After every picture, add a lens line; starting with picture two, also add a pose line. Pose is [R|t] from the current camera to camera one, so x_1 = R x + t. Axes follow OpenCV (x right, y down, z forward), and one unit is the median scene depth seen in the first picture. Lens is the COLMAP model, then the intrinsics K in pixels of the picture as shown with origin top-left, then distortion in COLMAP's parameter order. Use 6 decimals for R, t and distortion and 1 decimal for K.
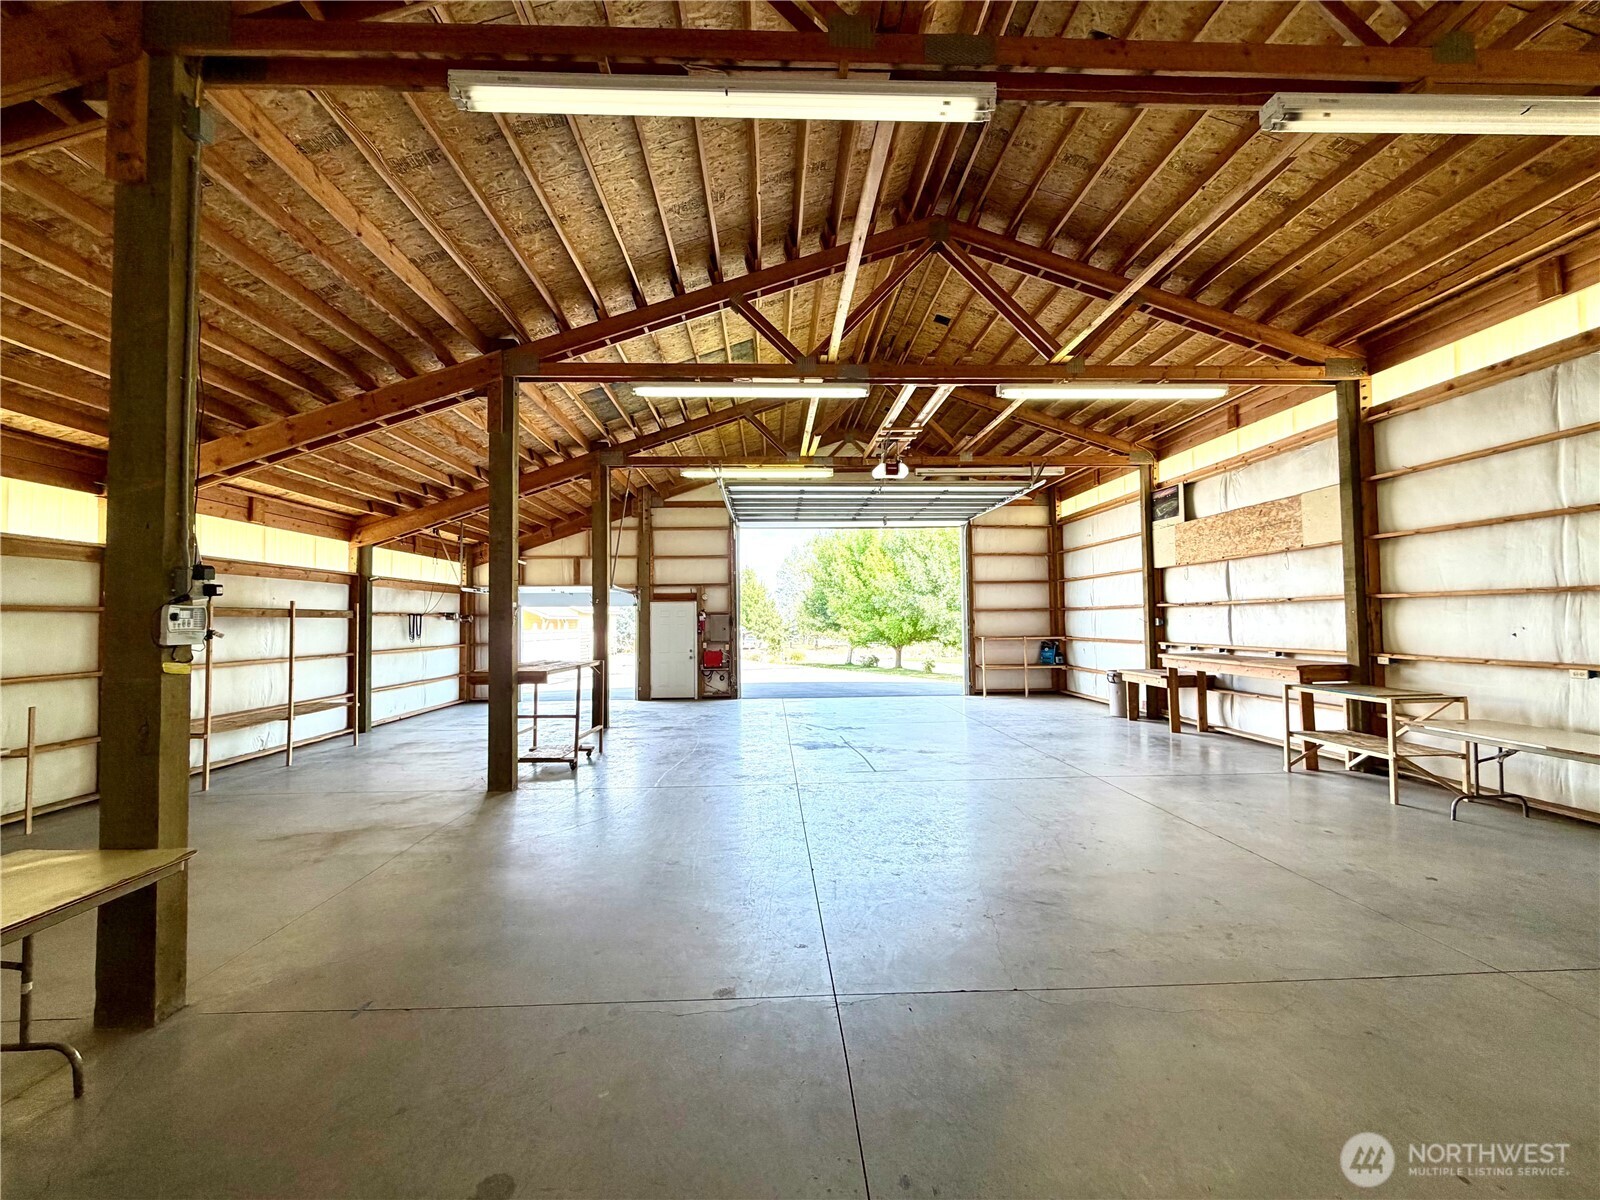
lens RADIAL K [[650.9, 0, 800.0], [0, 650.9, 600.0], [0, 0, 1]] dist [0.001327, 0.000308]
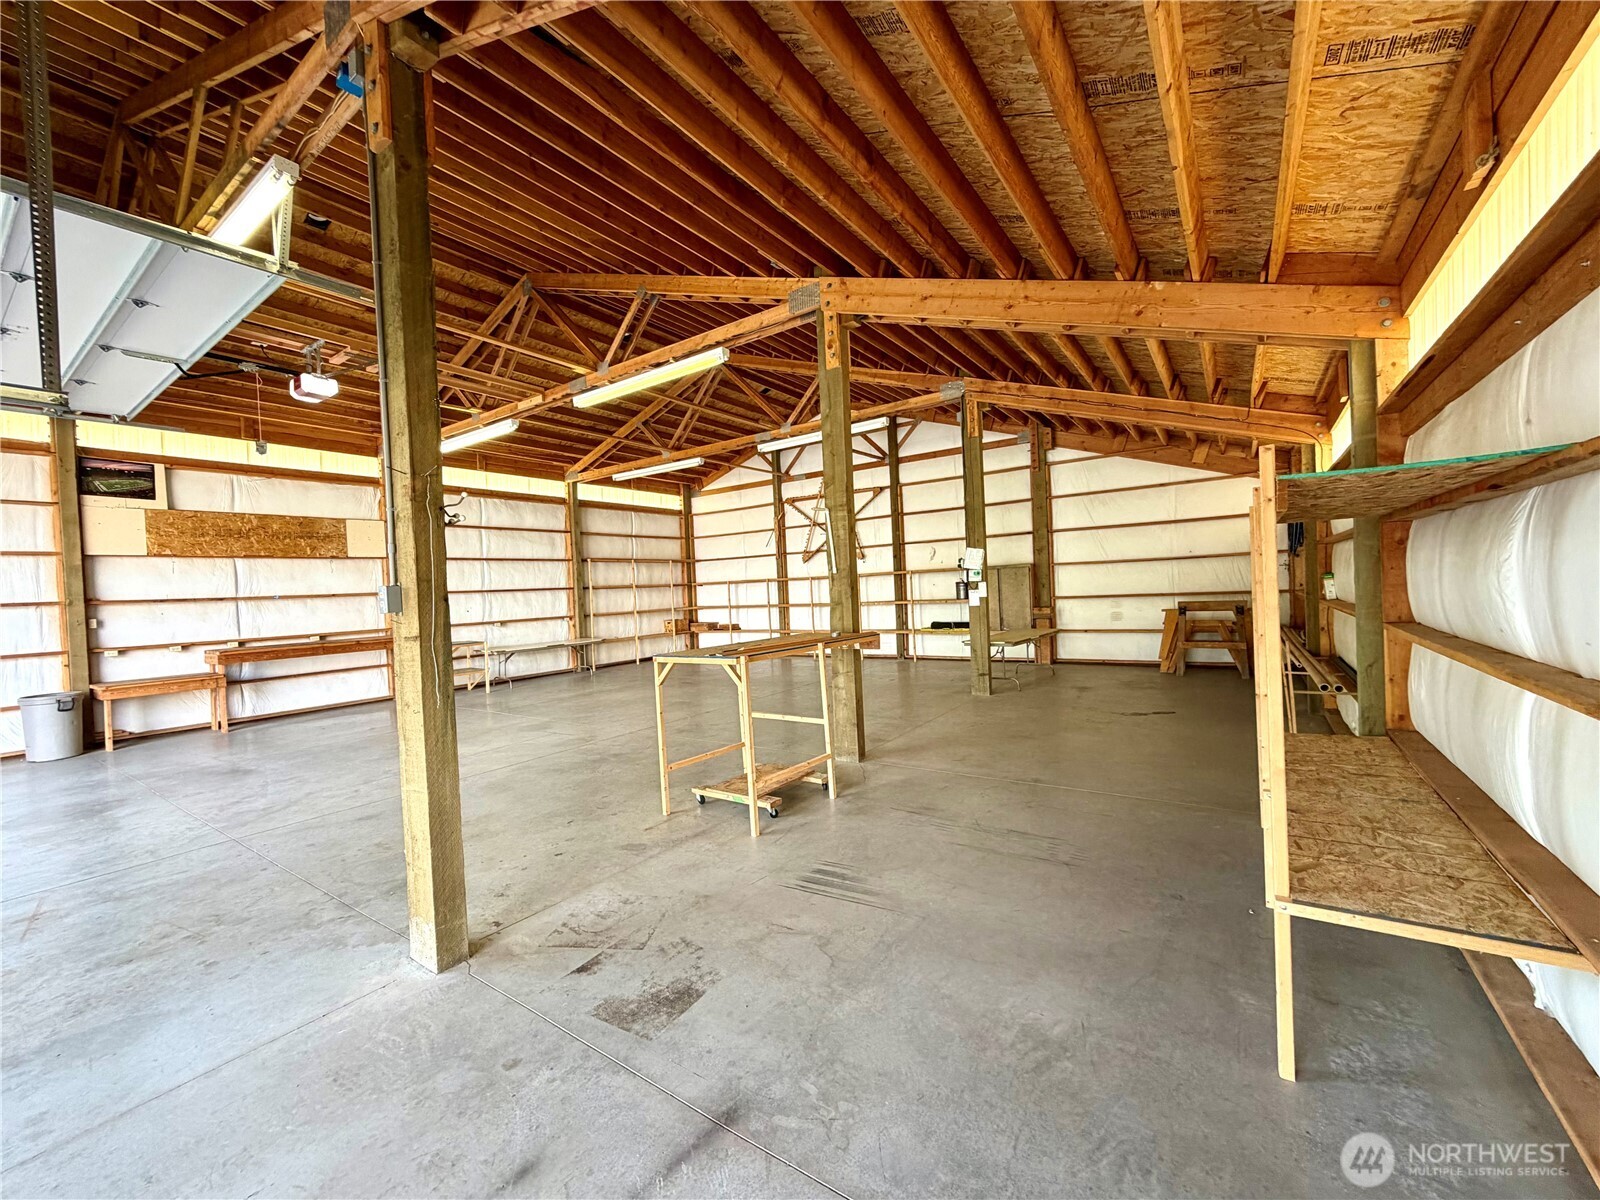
lens RADIAL K [[650.9, 0, 800.0], [0, 650.9, 600.0], [0, 0, 1]] dist [0.001327, 0.000308]
pose [[-0.780417, 0.034941, 0.624283, -0.670850], [0.031884, 0.999362, -0.016076, 0.050599], [-0.624446, 0.007359, -0.781033, 1.171356]]
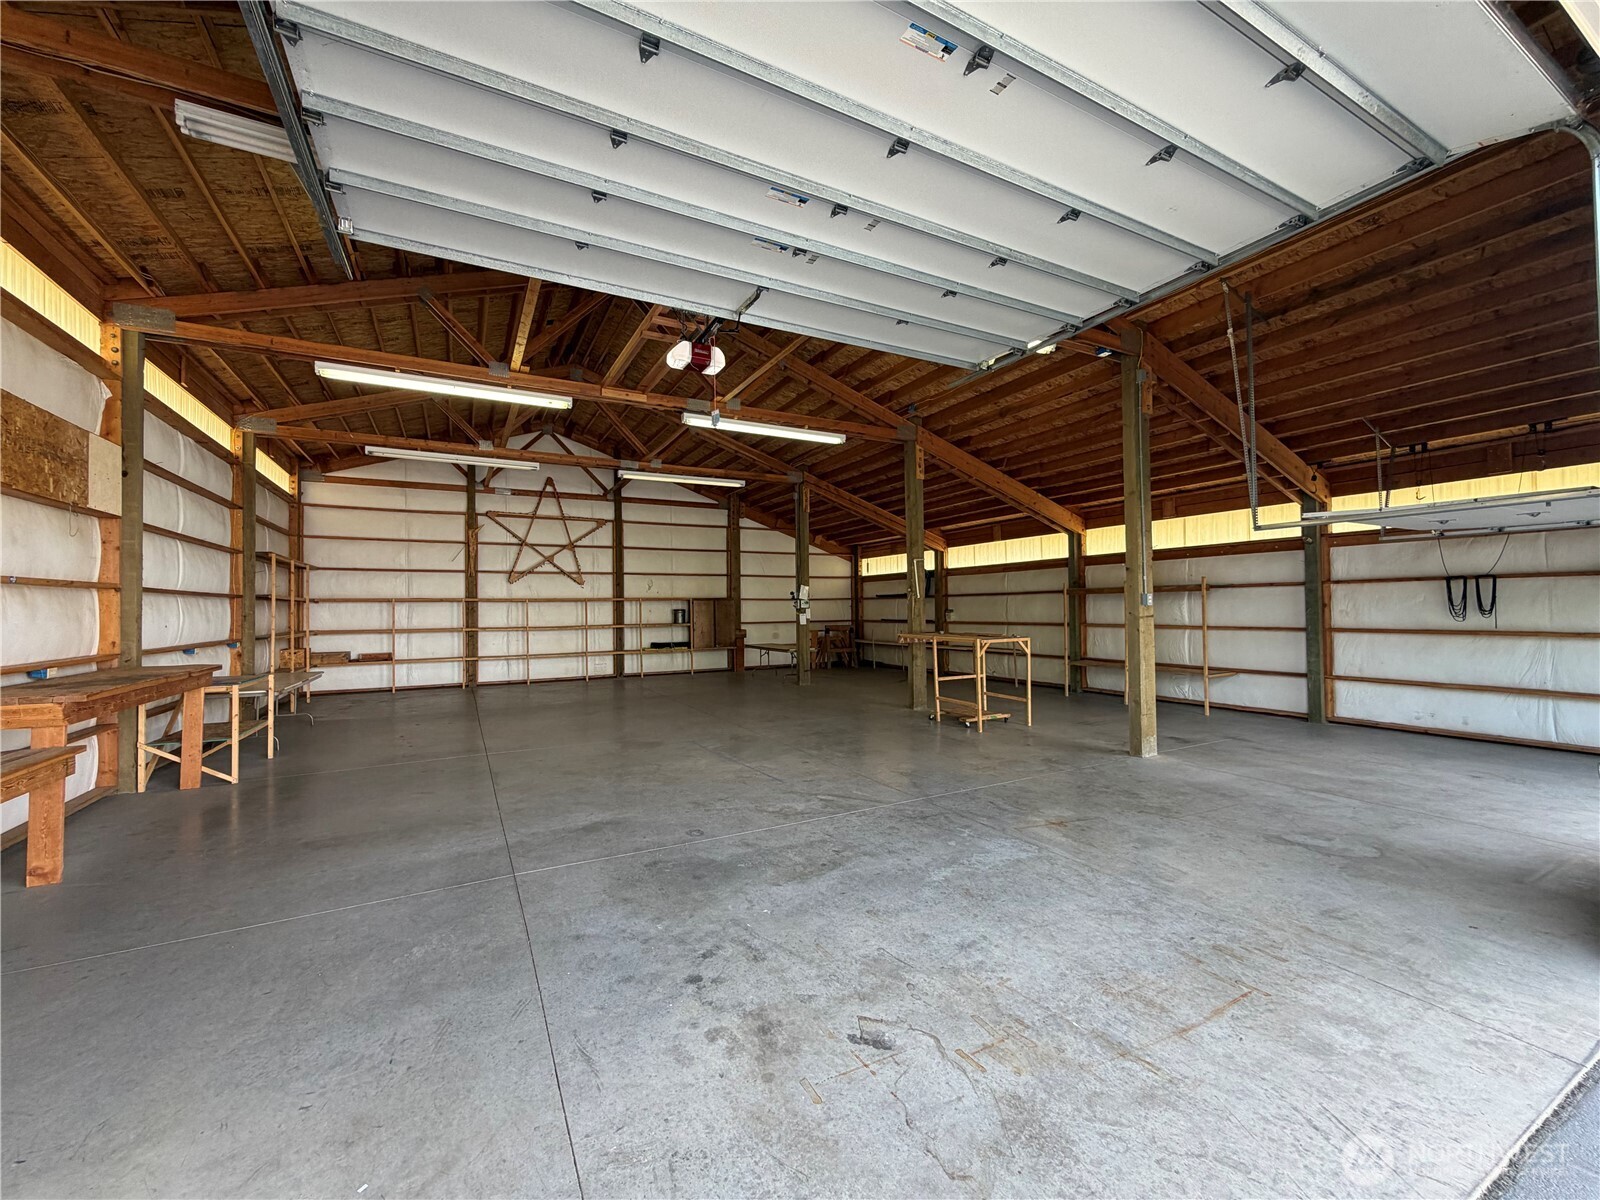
lens RADIAL K [[650.9, 0, 800.0], [0, 650.9, 600.0], [0, 0, 1]] dist [0.001327, 0.000308]
pose [[-0.903144, 0.015160, -0.429071, 0.307296], [0.035718, 0.998565, -0.039901, 0.055098], [0.427850, -0.051362, -0.902389, 1.530111]]
